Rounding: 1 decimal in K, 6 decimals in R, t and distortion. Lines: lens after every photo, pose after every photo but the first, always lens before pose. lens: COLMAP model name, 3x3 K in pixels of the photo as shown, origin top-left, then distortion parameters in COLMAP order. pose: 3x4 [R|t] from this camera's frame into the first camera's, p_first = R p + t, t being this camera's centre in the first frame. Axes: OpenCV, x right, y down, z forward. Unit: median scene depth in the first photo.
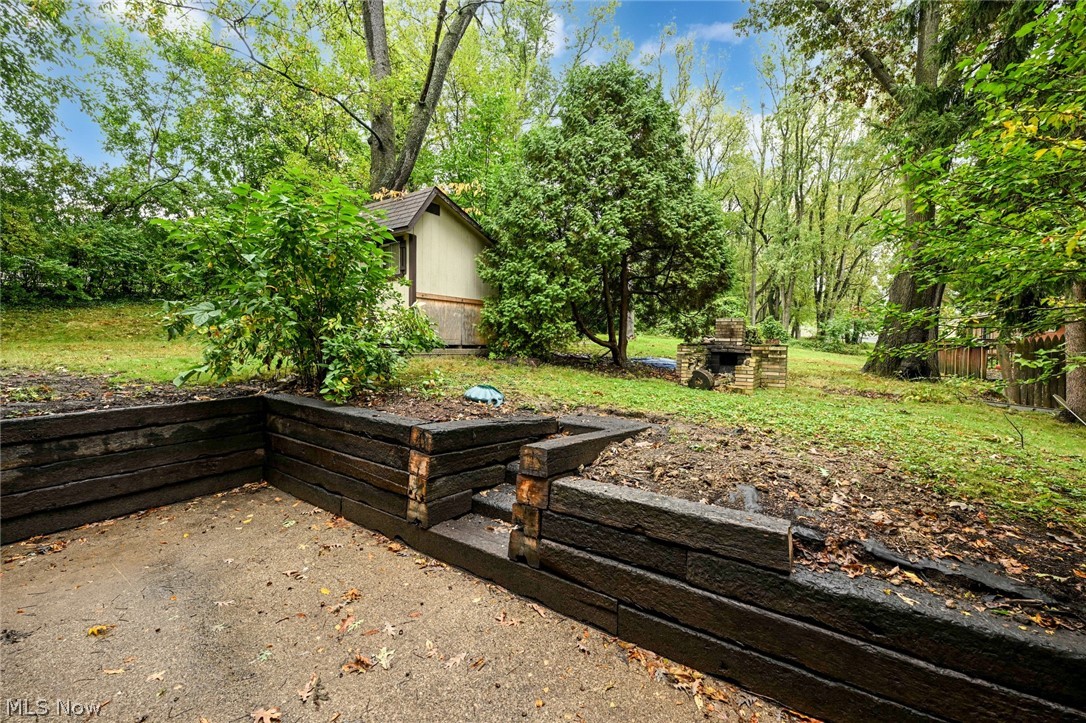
lens RADIAL K [[435.6, 0, 544.2], [0, 435.6, 357.7], [0, 0, 1]] dist [-0.001469, -0.000114]
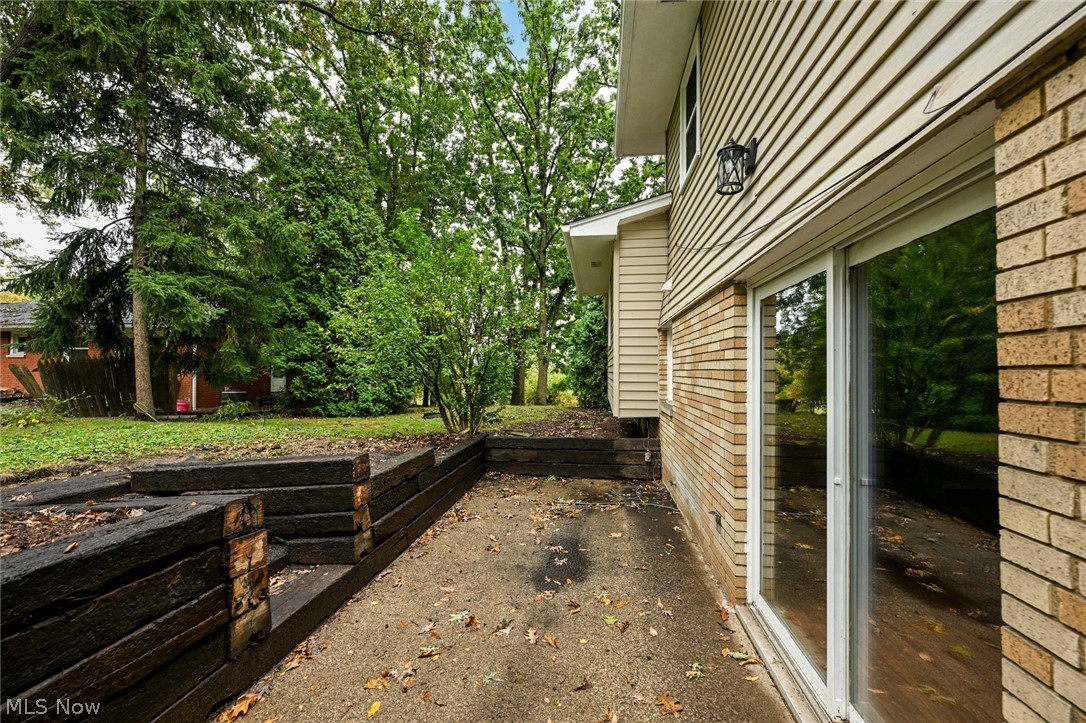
lens RADIAL K [[435.6, 0, 545.6], [0, 435.6, 365.9], [0, 0, 1]] dist [-0.001469, -0.000114]
pose [[-0.477135, 0.010089, 0.878772, -1.075833], [0.012447, 0.999911, -0.004722, -0.027744], [-0.878742, 0.008685, -0.477218, 0.913864]]
